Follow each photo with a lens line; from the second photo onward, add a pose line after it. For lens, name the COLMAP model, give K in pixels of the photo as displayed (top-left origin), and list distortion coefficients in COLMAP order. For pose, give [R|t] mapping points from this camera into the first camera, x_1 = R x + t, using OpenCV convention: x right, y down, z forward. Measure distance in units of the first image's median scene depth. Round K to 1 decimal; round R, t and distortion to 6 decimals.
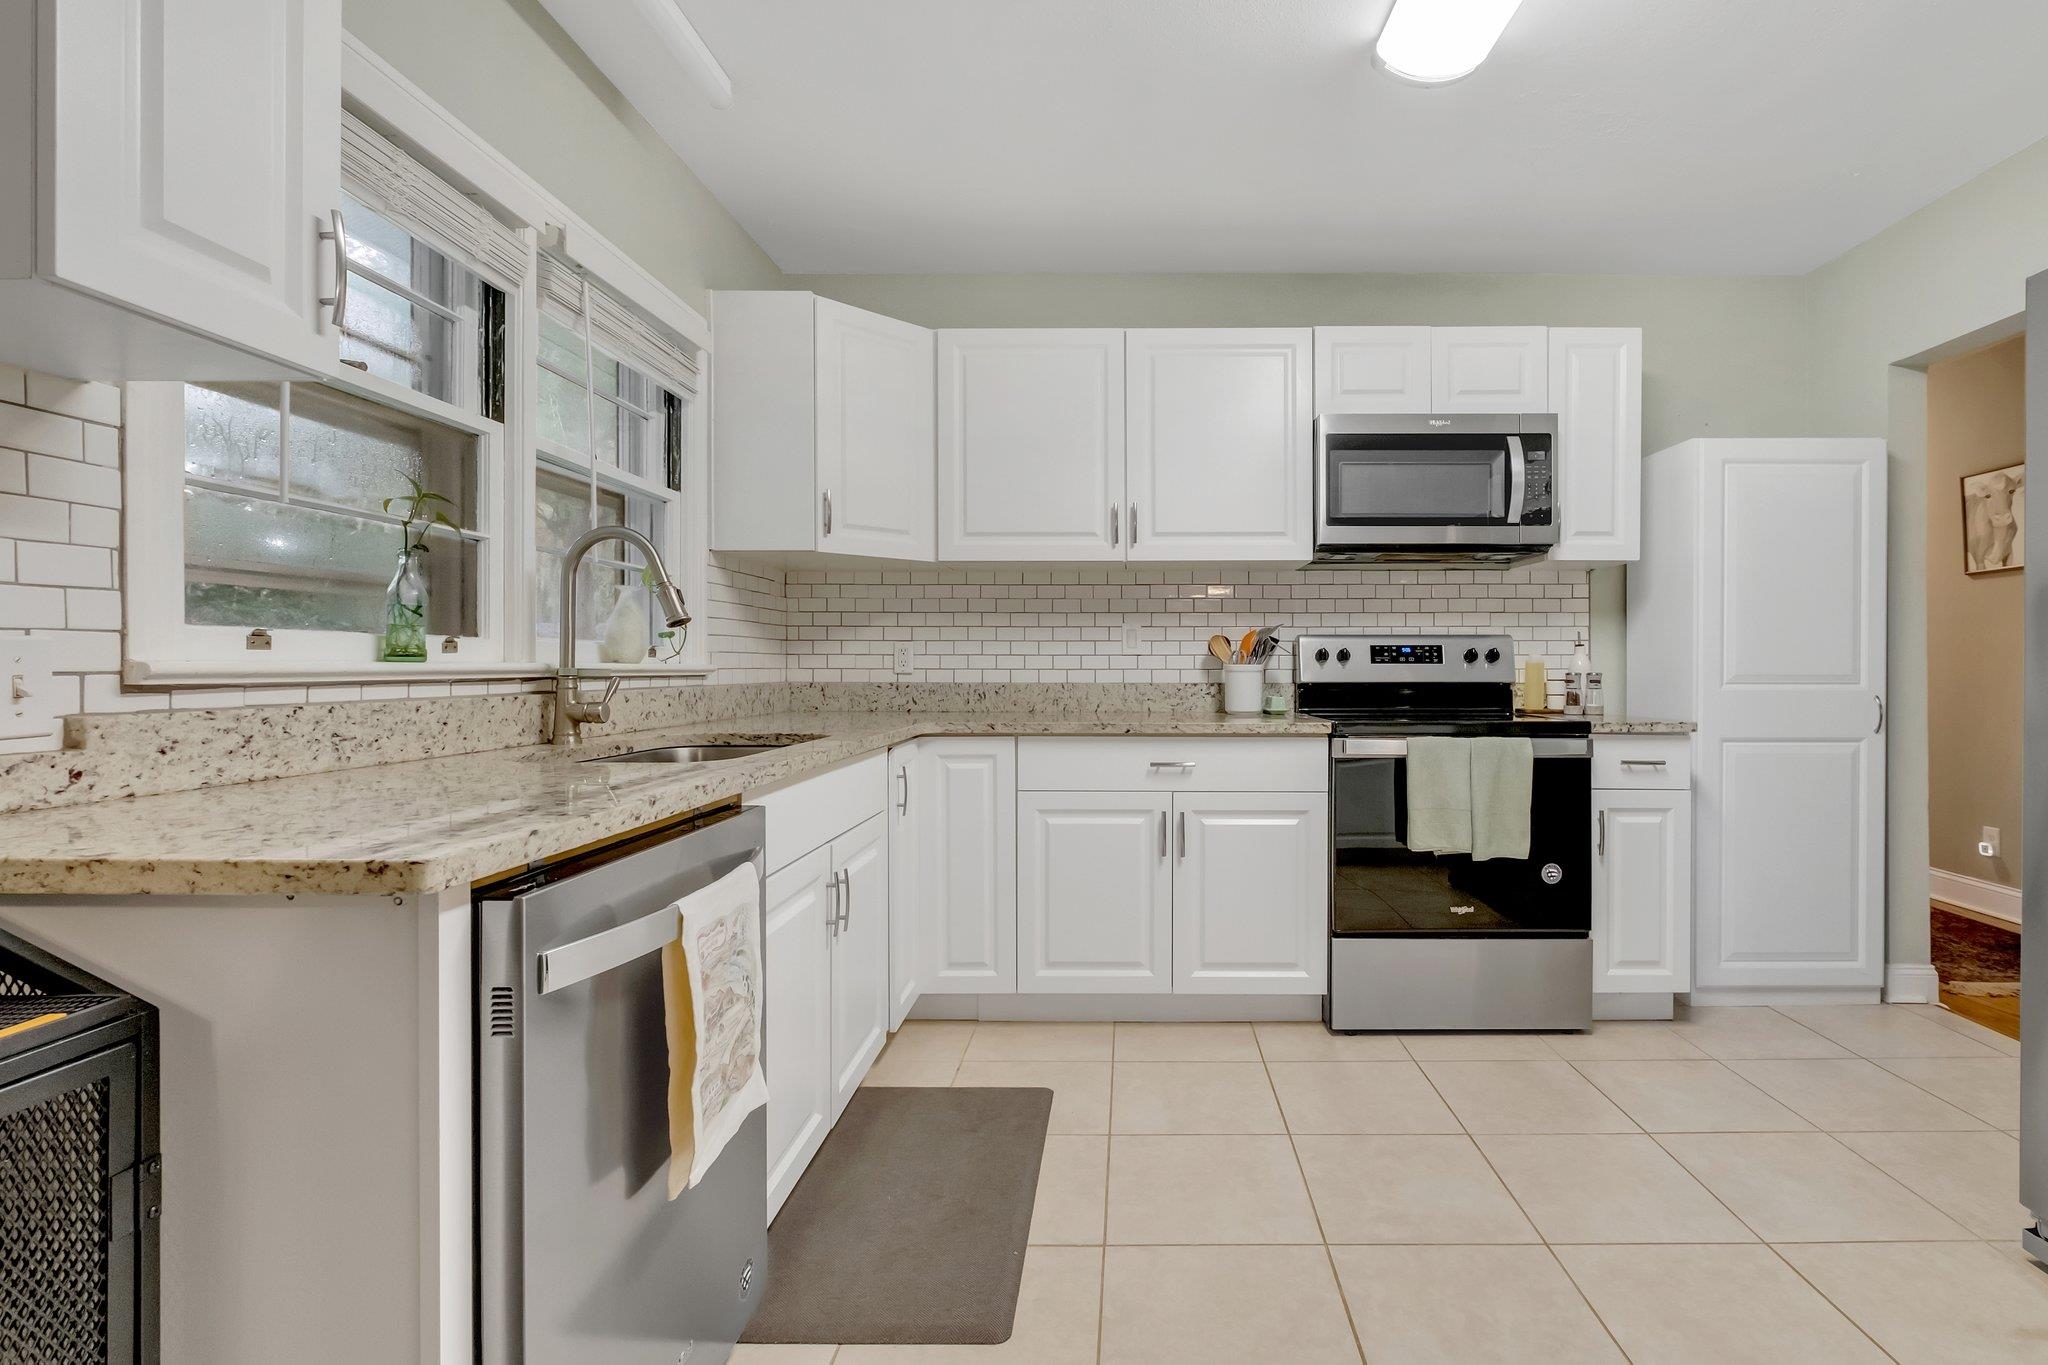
lens RADIAL K [[1150.2, 0, 1029.1], [0, 1150.2, 668.6], [0, 0, 1]] dist [-0.005737, -0.000788]
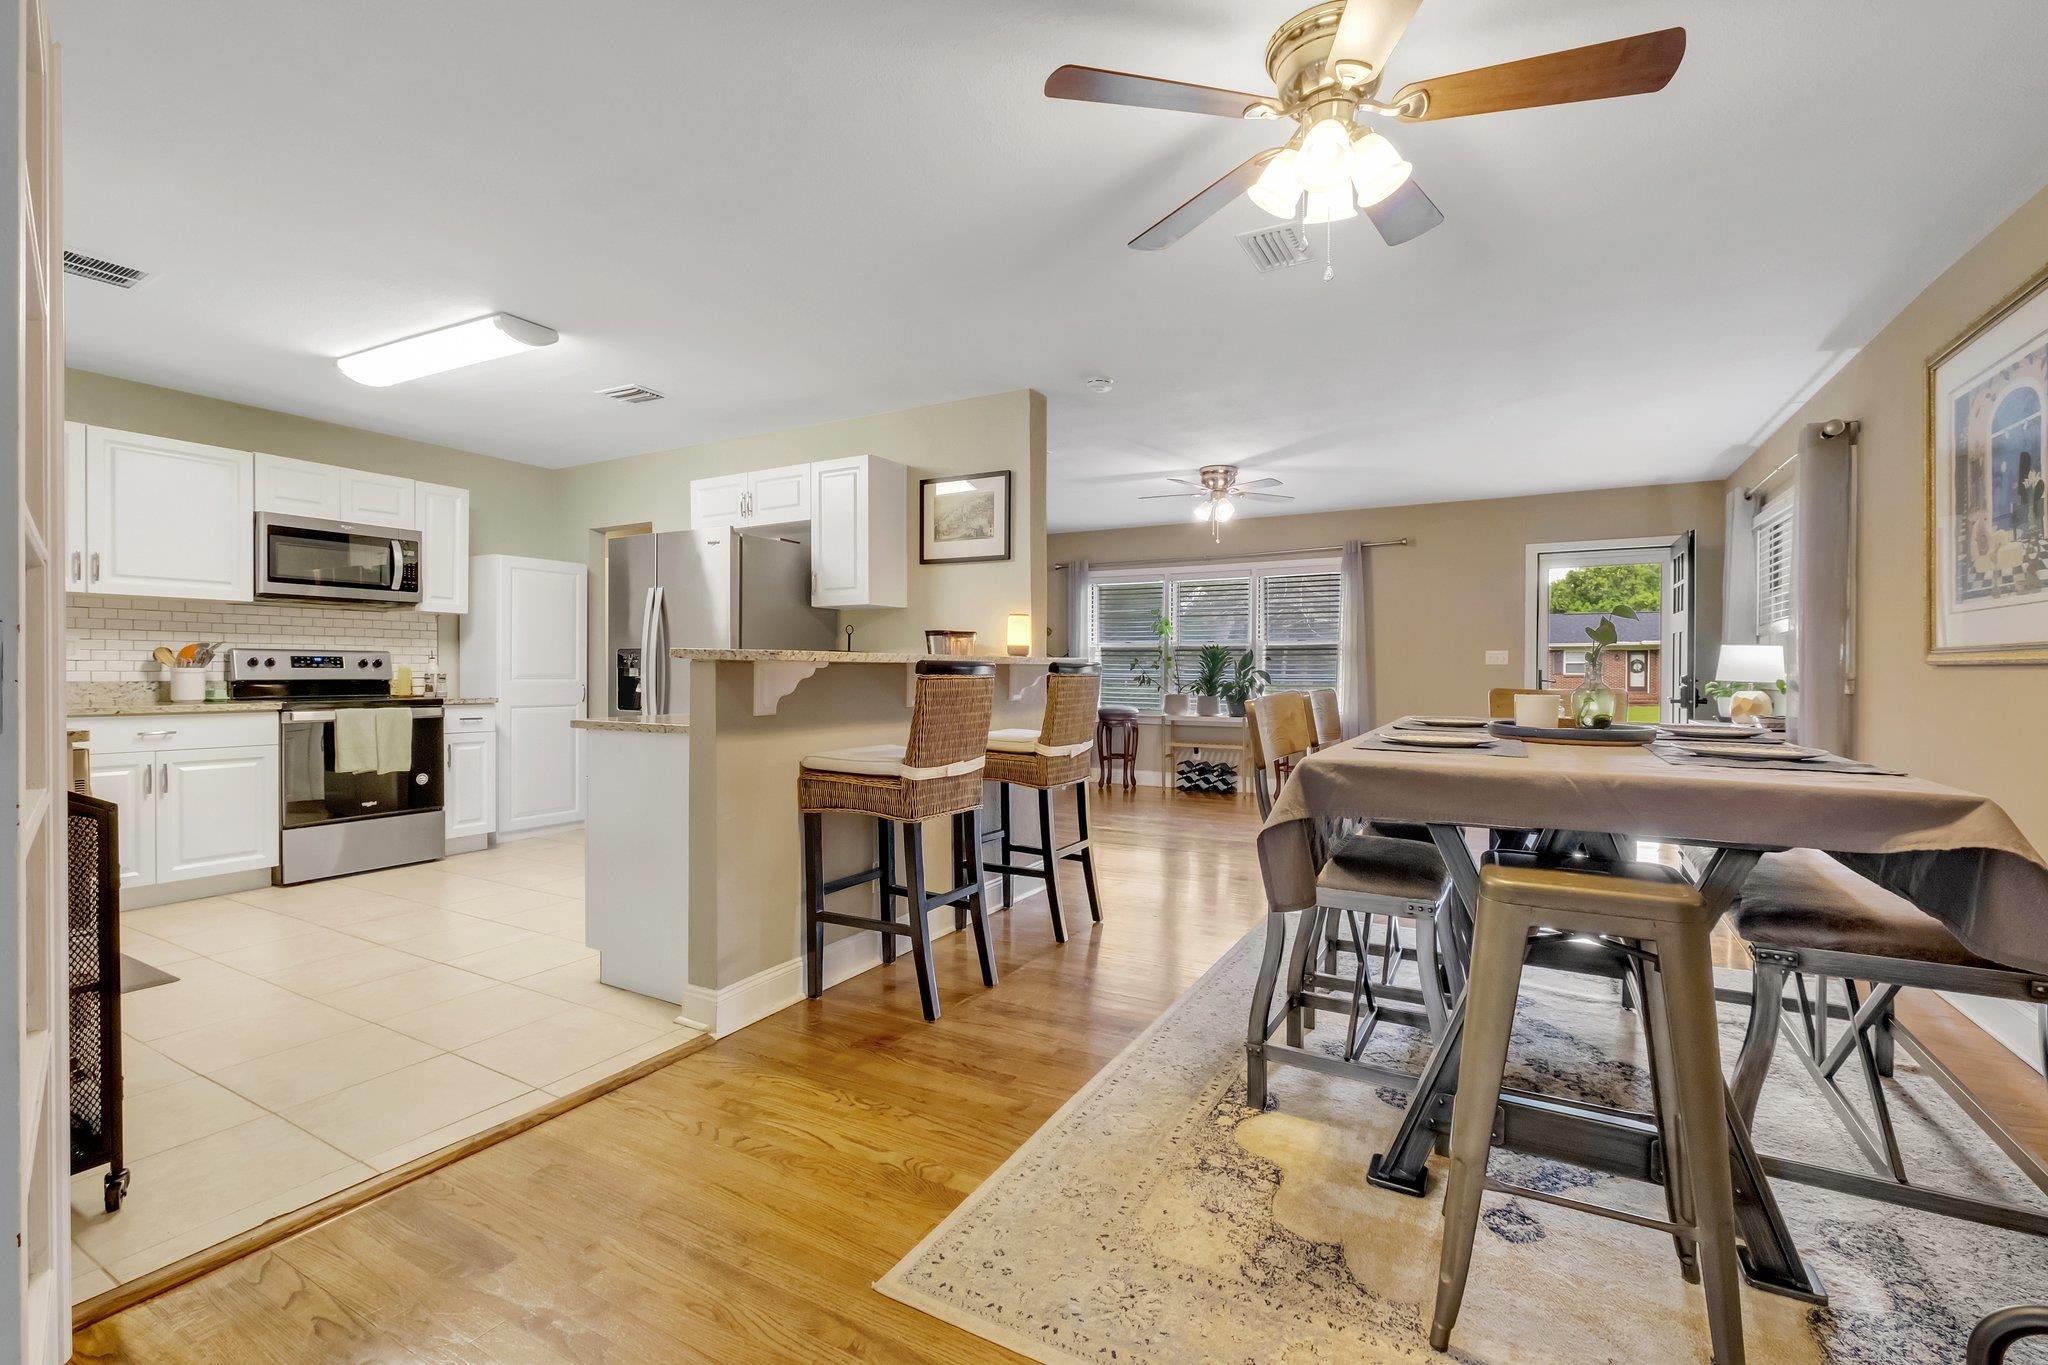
lens RADIAL K [[907.6, 0, 1033.1], [0, 907.6, 675.0], [0, 0, 1]] dist [-0.005229, 0.001089]
pose [[0.482663, -0.001845, 0.875804, -0.326574], [0.000174, 0.999998, 0.002011, 0.003601], [-0.875806, -0.000818, 0.482662, -0.537336]]
